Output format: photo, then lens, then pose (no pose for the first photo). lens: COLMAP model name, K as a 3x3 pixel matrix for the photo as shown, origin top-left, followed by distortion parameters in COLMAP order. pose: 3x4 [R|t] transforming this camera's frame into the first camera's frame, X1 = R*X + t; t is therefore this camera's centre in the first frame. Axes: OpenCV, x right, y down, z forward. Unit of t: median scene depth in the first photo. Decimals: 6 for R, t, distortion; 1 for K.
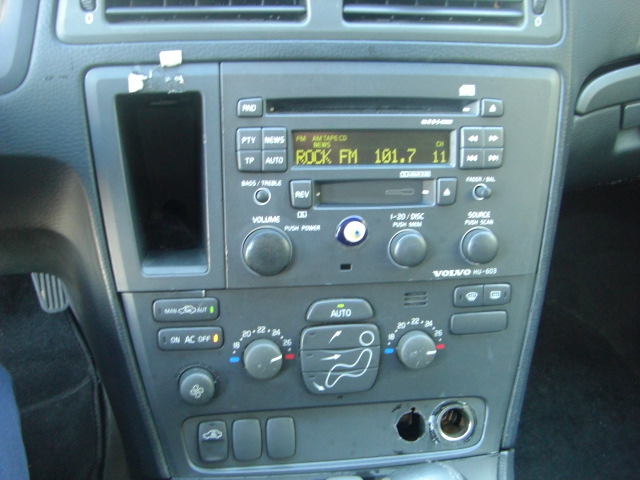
lens RADIAL K [[718.4, 0, 299.4], [0, 718.4, 247.7], [0, 0, 1]] dist [-0.149132, 0.000000]
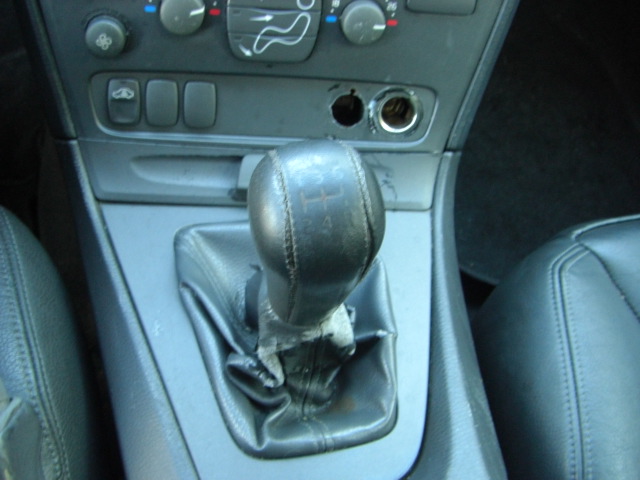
lens RADIAL K [[718.4, 0, 304.5], [0, 718.4, 240.5], [0, 0, 1]] dist [-0.149132, 0.000000]
pose [[0.993566, 0.109821, 0.027661, 0.100619], [-0.111781, 0.911741, 0.395263, 0.054796], [0.018189, -0.395812, 0.918151, 0.112902]]
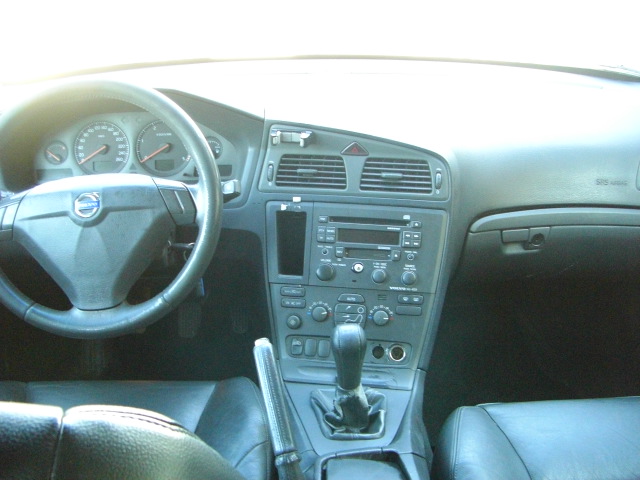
lens RADIAL K [[718.4, 0, 319.5], [0, 718.4, 239.6], [0, 0, 1]] dist [-0.149132, 0.000000]
pose [[0.969554, 0.062120, -0.236866, 0.539427], [-0.114701, 0.969820, -0.215159, 0.446959], [0.216351, 0.235777, 0.947418, -1.501411]]
